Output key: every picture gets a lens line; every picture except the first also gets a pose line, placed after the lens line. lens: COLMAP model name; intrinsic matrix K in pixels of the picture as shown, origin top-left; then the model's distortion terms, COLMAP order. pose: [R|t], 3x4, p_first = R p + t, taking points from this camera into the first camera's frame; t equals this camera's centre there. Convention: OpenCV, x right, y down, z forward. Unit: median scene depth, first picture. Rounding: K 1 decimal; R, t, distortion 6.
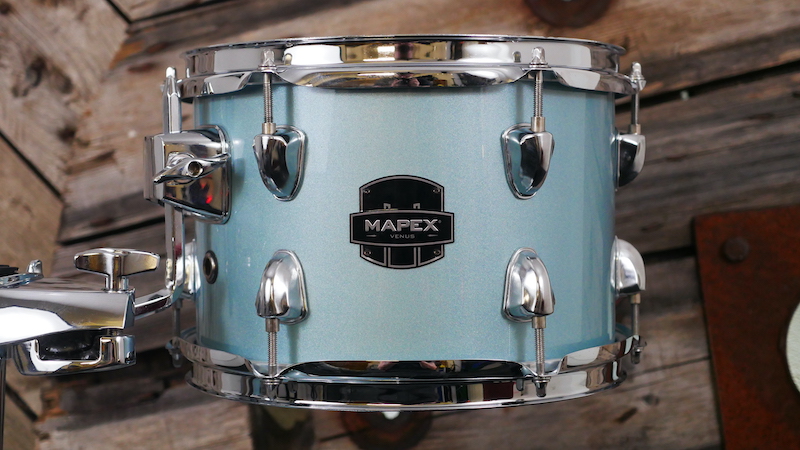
lens RADIAL K [[1475.9, 0, 400.0], [0, 1475.9, 225.0], [0, 0, 1]] dist [0.027168, 0.004686]
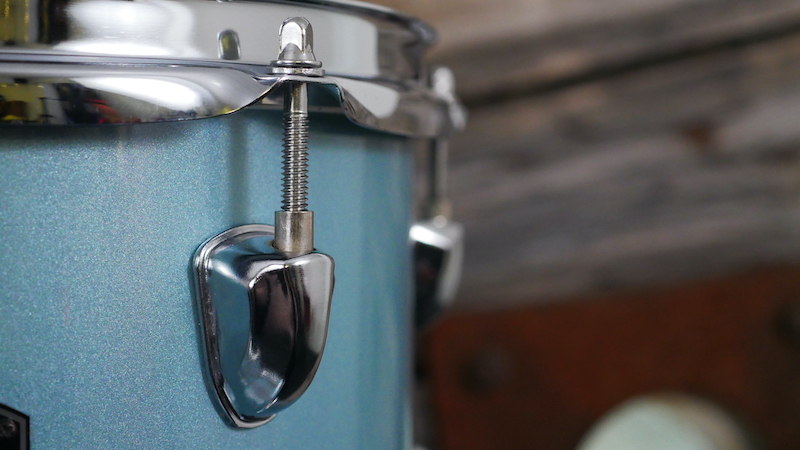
lens RADIAL K [[1475.9, 0, 400.0], [0, 1475.9, 225.0], [0, 0, 1]] dist [0.027168, 0.004686]
pose [[0.936383, -0.011660, 0.350786, -0.009431], [0.008532, 0.999909, 0.010460, -0.072838], [-0.350876, -0.006801, 0.936397, 0.646258]]
